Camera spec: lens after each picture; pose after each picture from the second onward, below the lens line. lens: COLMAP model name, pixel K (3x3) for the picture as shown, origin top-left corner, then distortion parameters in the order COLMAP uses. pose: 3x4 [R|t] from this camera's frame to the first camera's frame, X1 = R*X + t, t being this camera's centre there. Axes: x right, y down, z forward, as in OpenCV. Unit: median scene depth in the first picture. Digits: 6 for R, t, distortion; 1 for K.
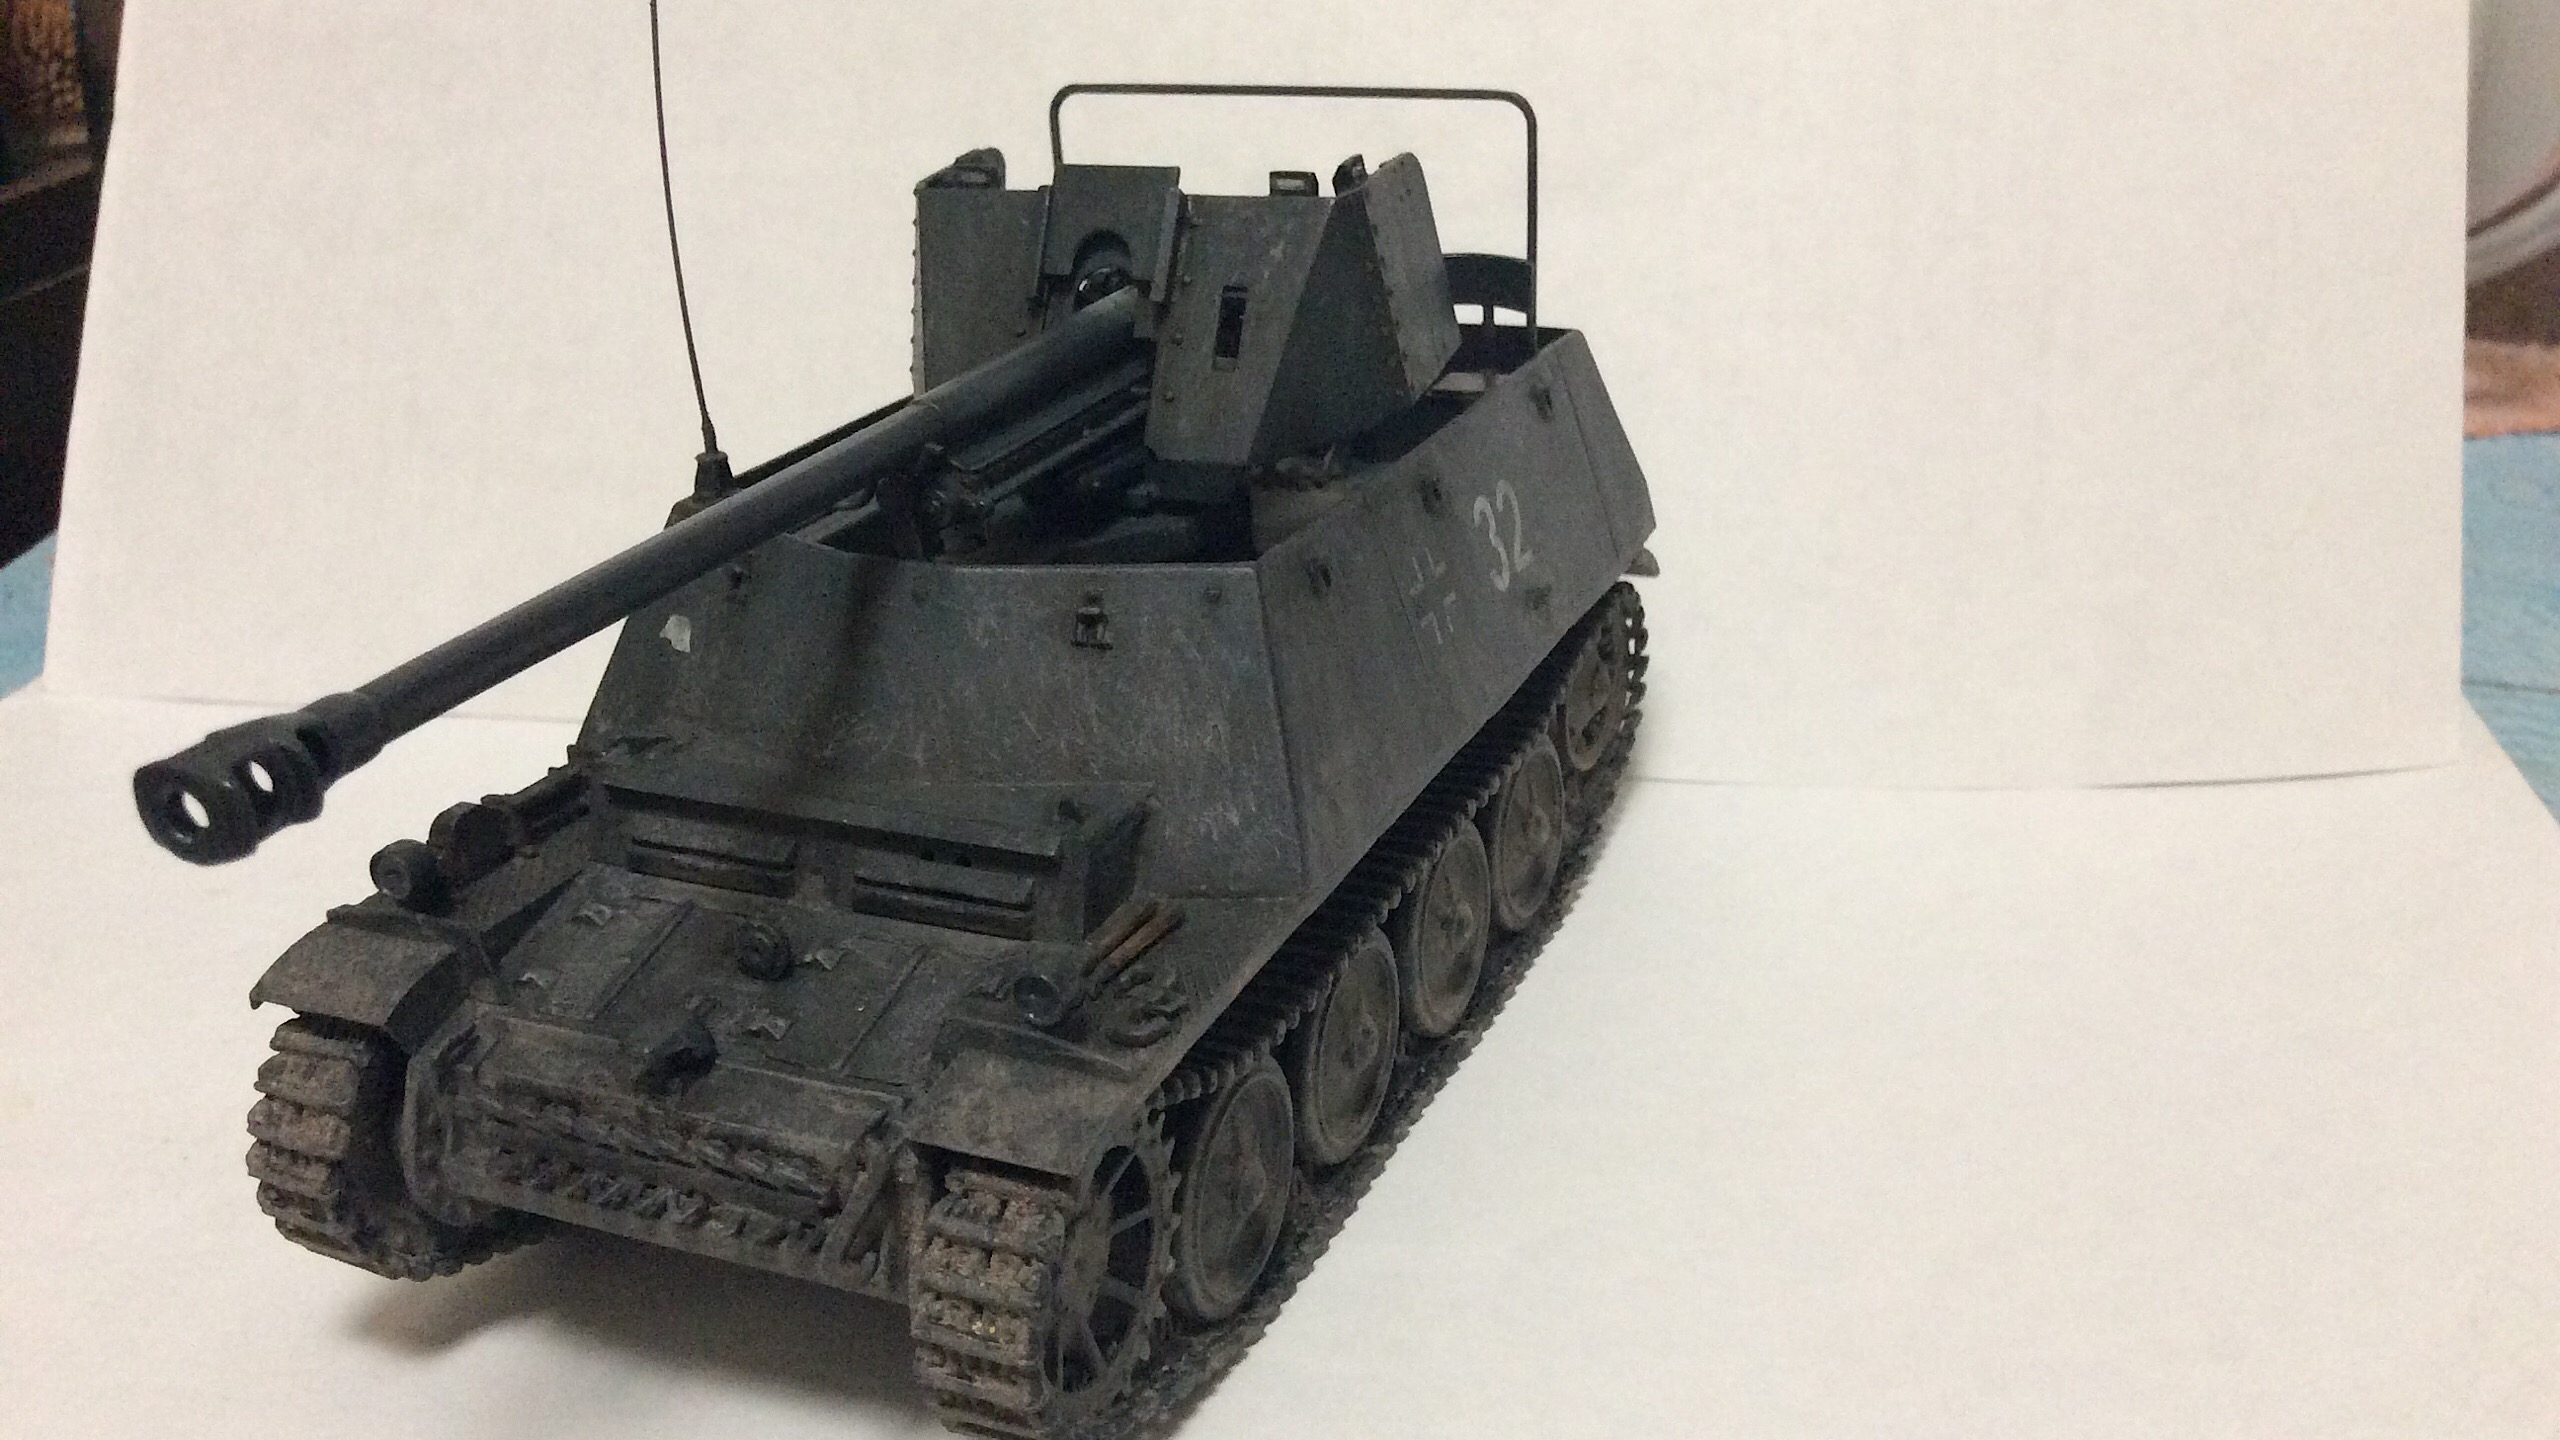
lens RADIAL K [[2523.3, 0, 1307.1], [0, 2523.3, 722.0], [0, 0, 1]] dist [0.242553, -0.888195]
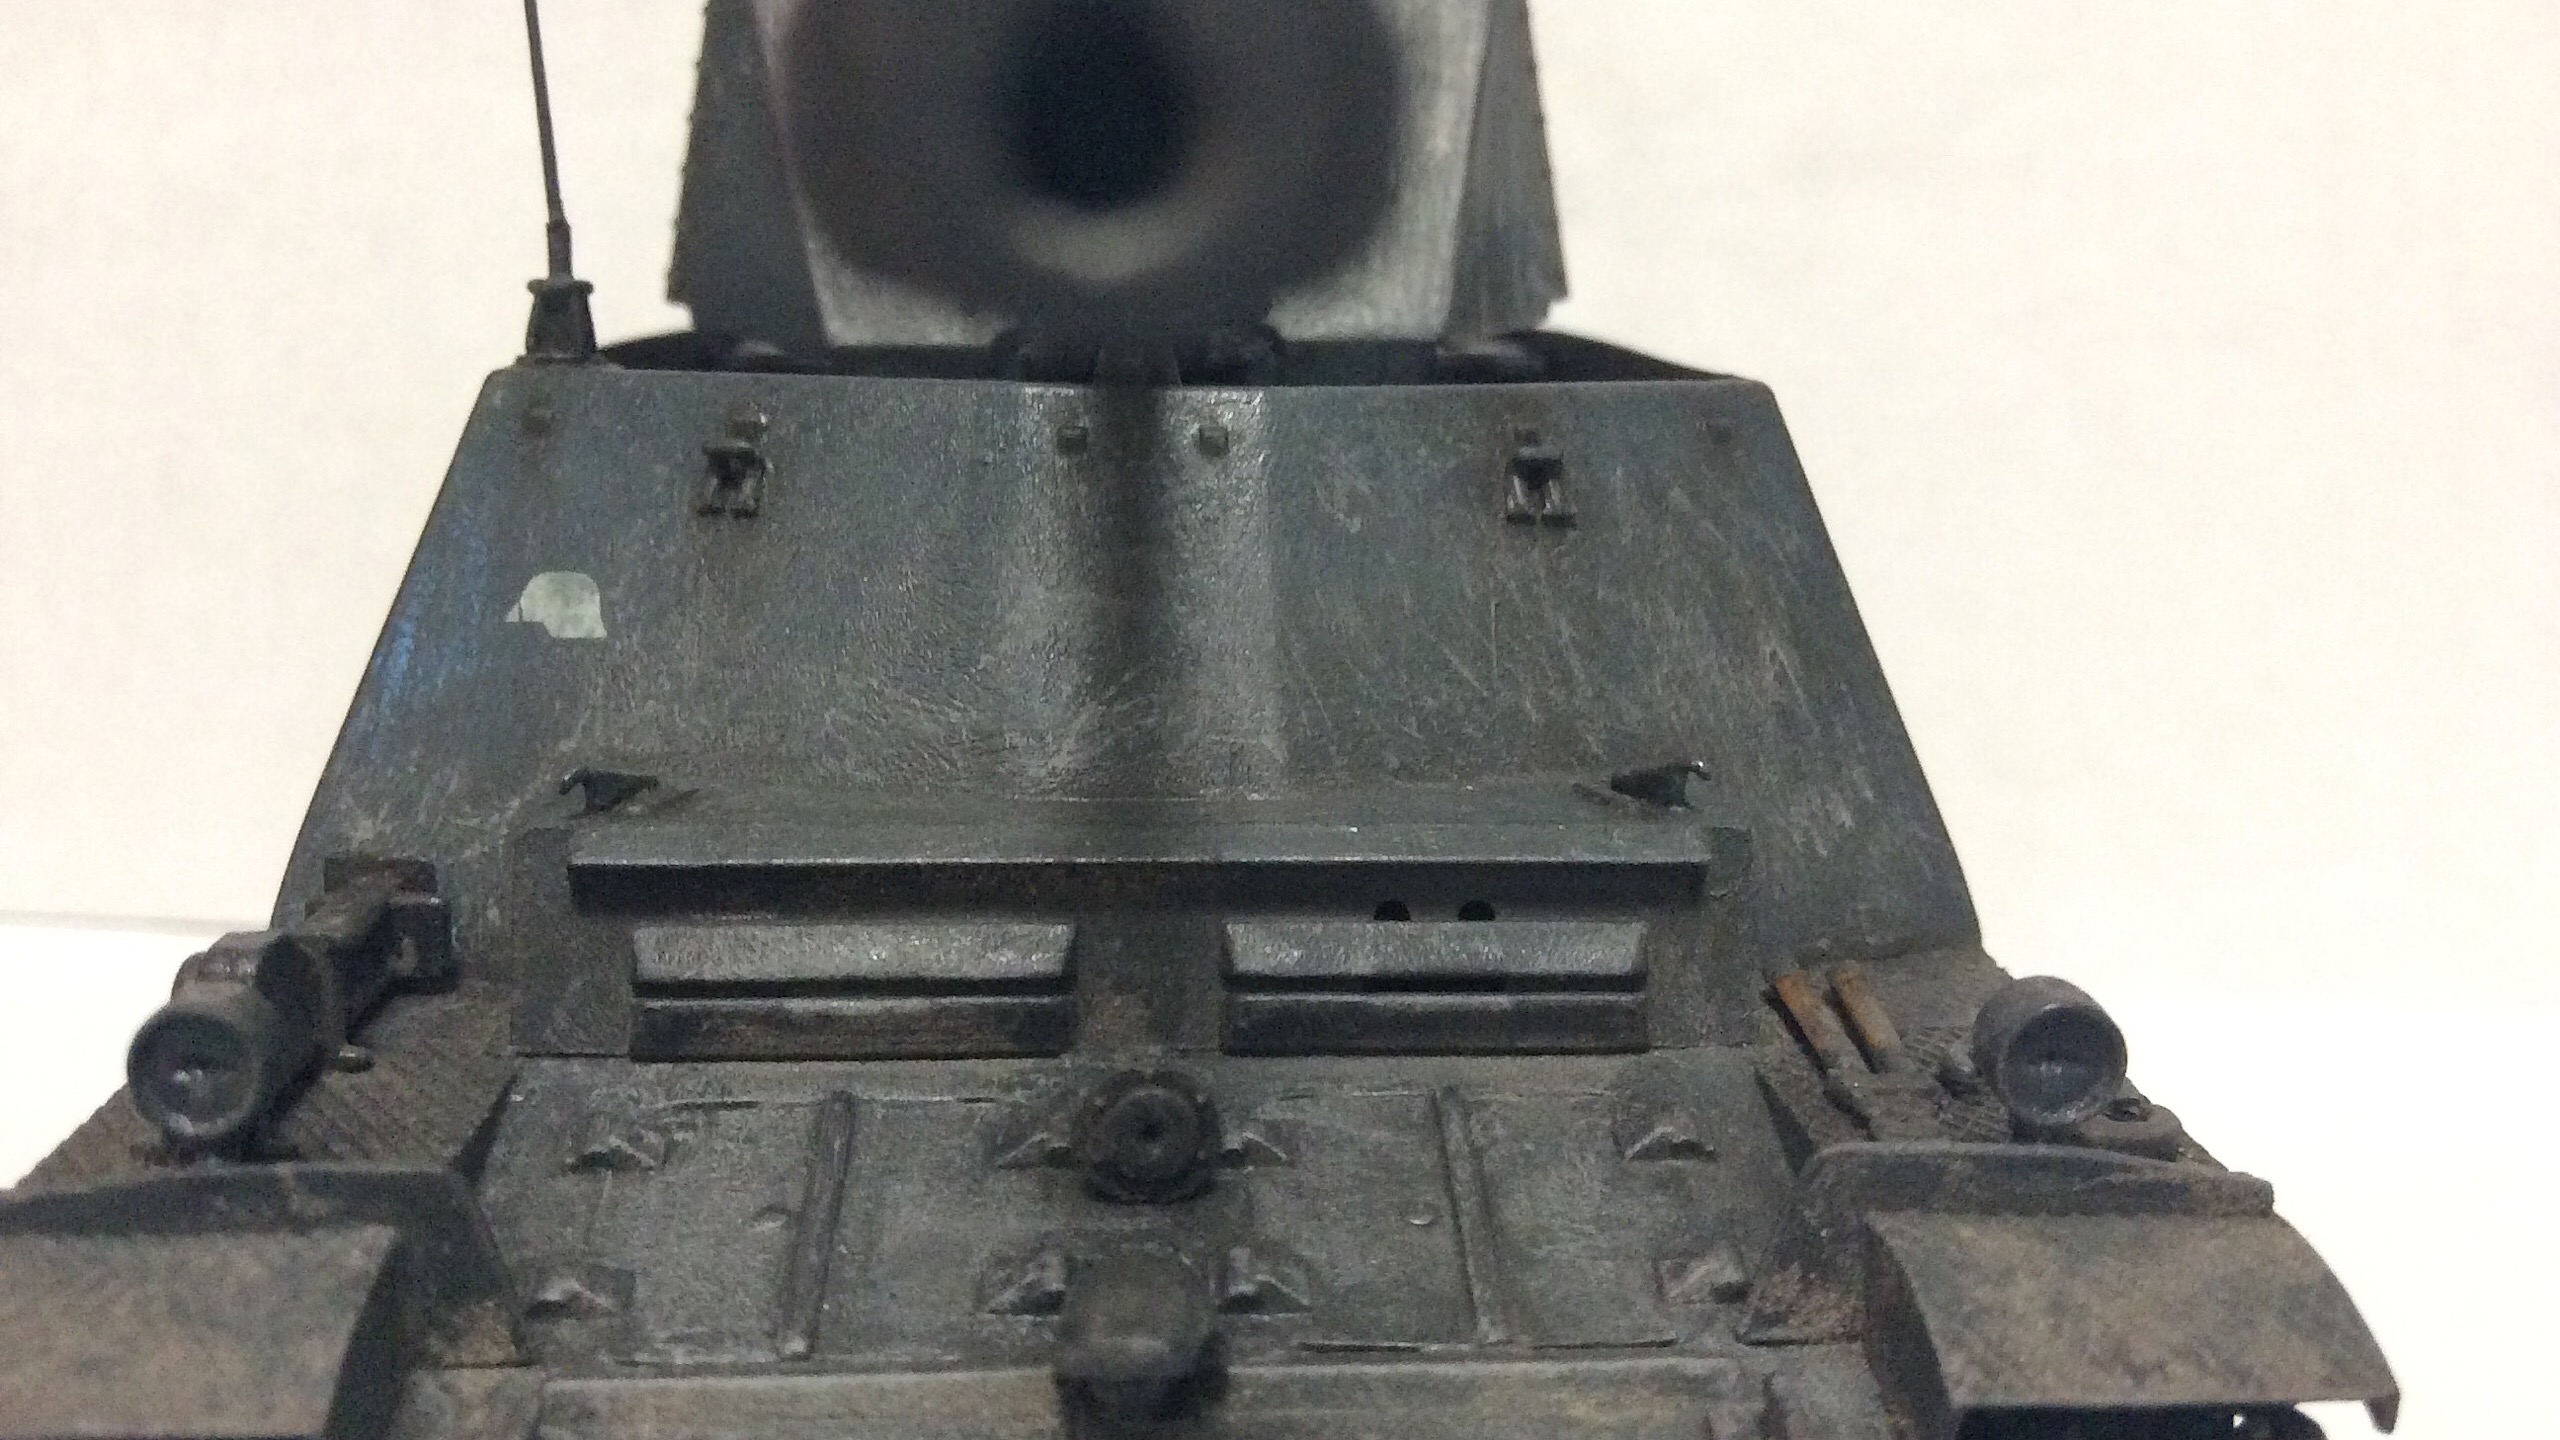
lens RADIAL K [[2523.3, 0, 1307.1], [0, 2523.3, 722.0], [0, 0, 1]] dist [0.242553, -0.888195]
pose [[0.878608, -0.040316, 0.475838, -0.343094], [0.134161, 0.977138, -0.164931, 0.082755], [-0.458310, 0.208749, 0.863930, 0.506265]]
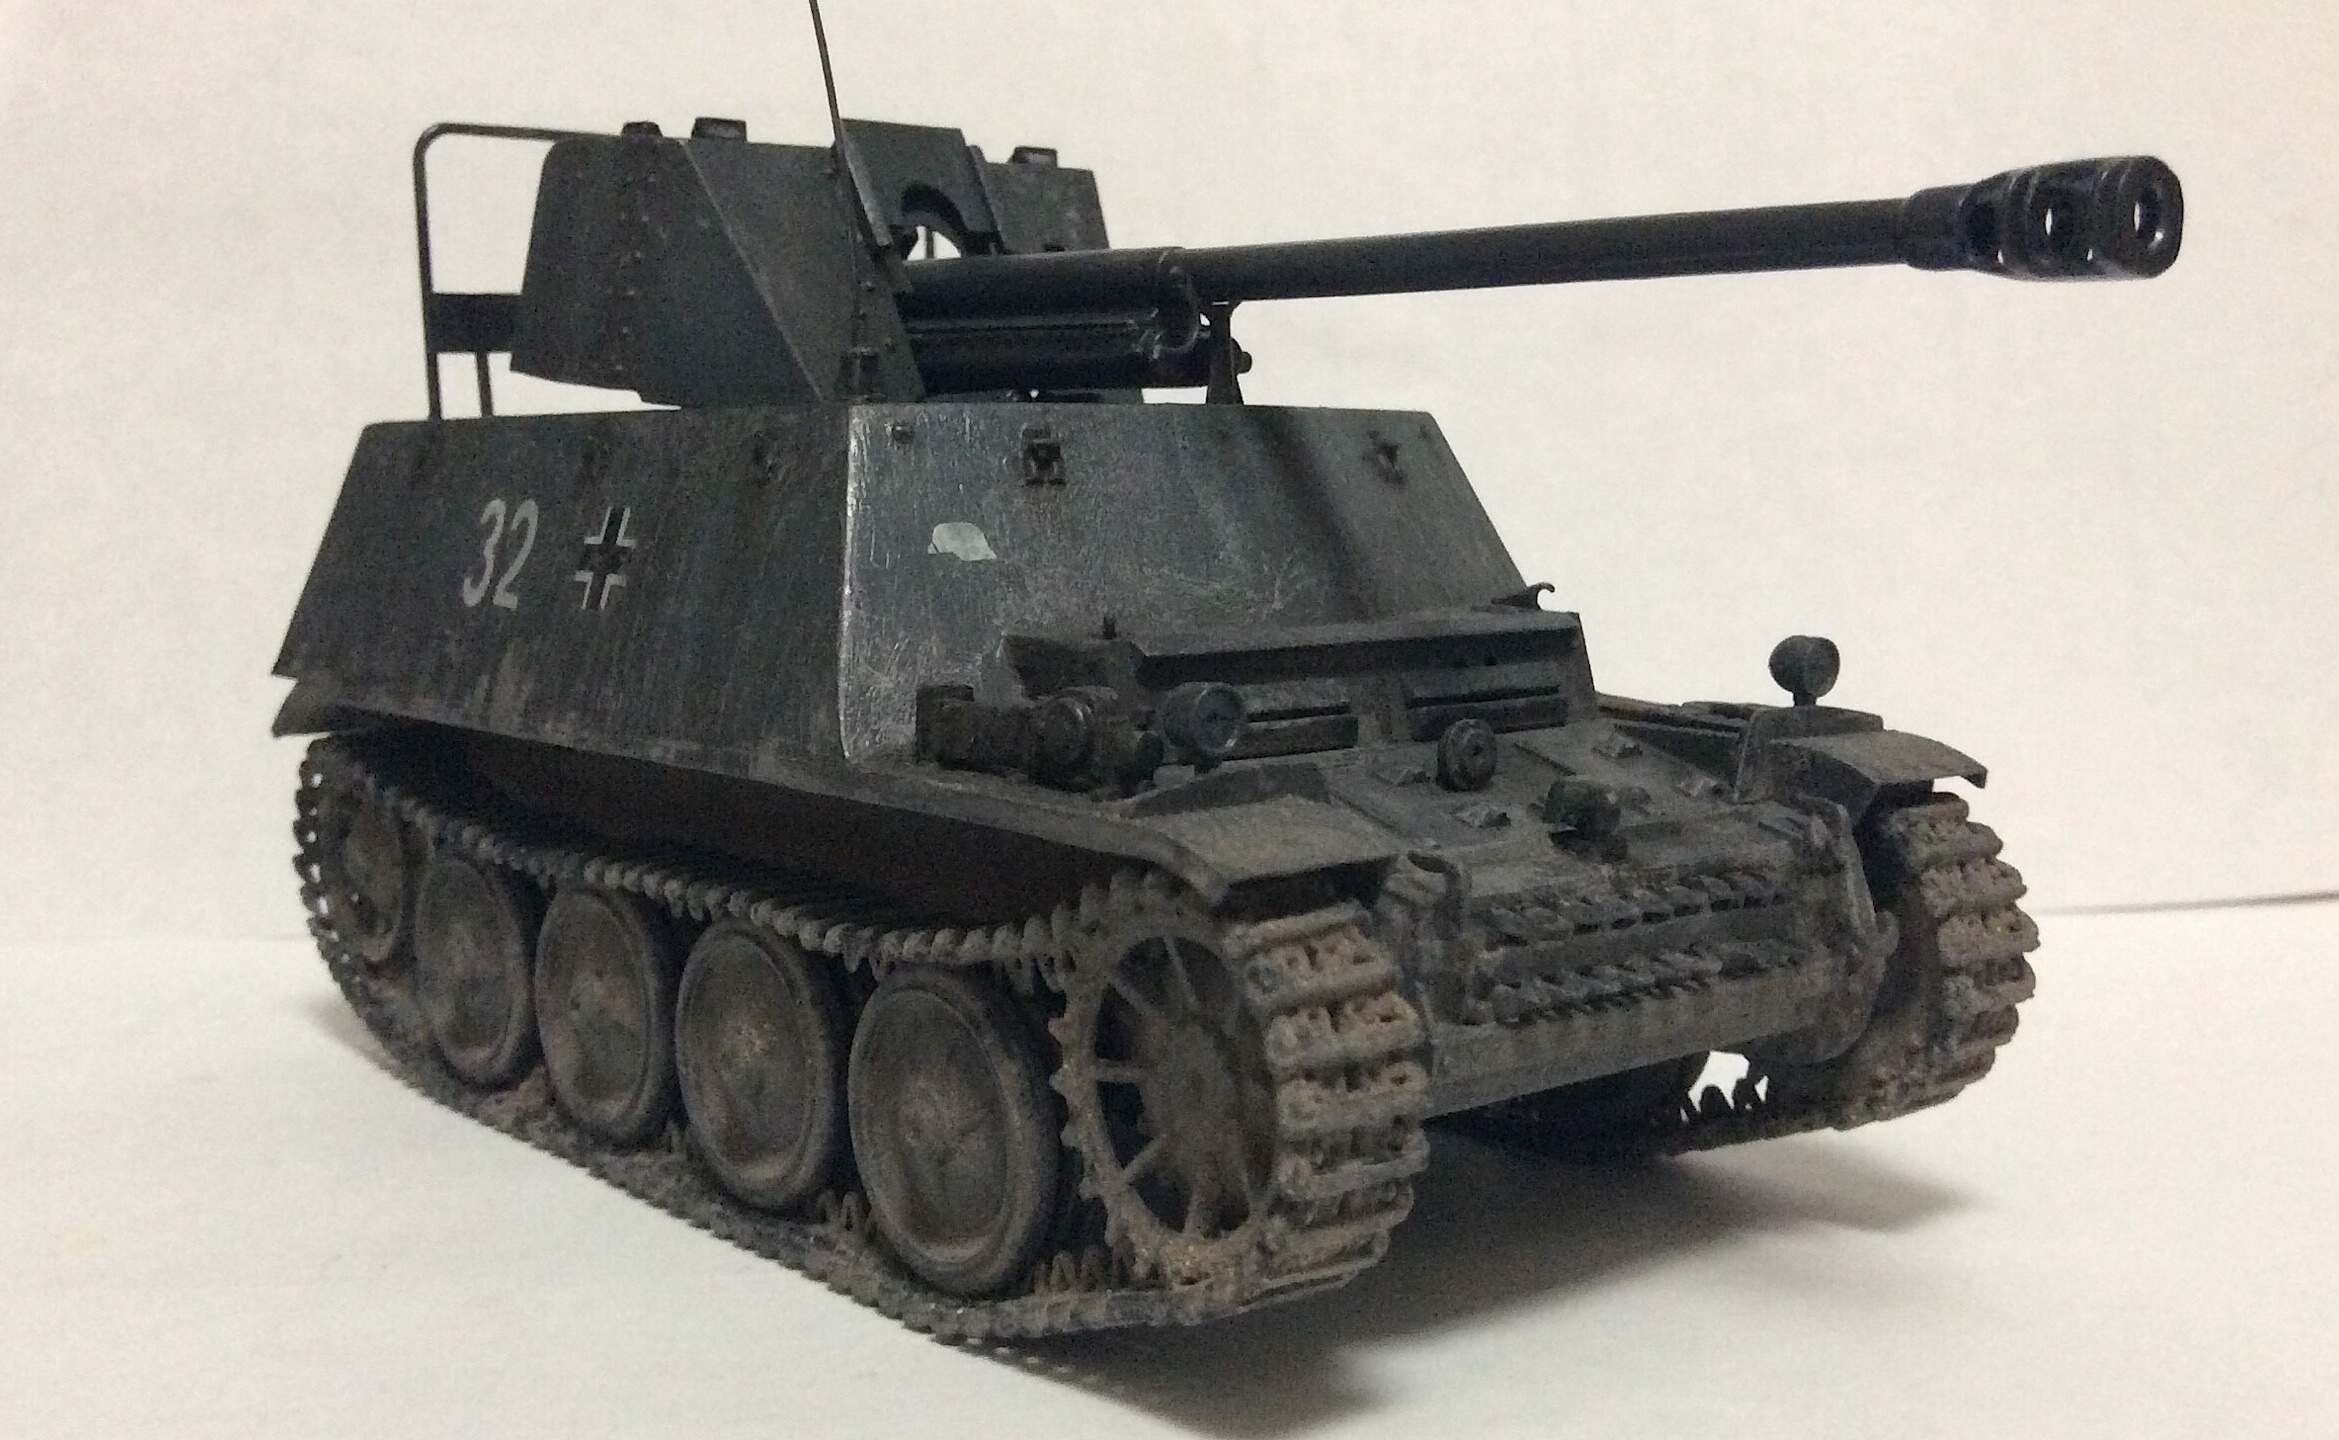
lens RADIAL K [[2485.0, 0, 1196.0], [0, 2485.0, 719.6], [0, 0, 1]] dist [0.248649, -0.688823]
pose [[0.425898, -0.055928, 0.903041, -0.887649], [0.330661, 0.938667, -0.097814, 0.112678], [-0.842184, 0.340259, 0.418270, 0.615857]]
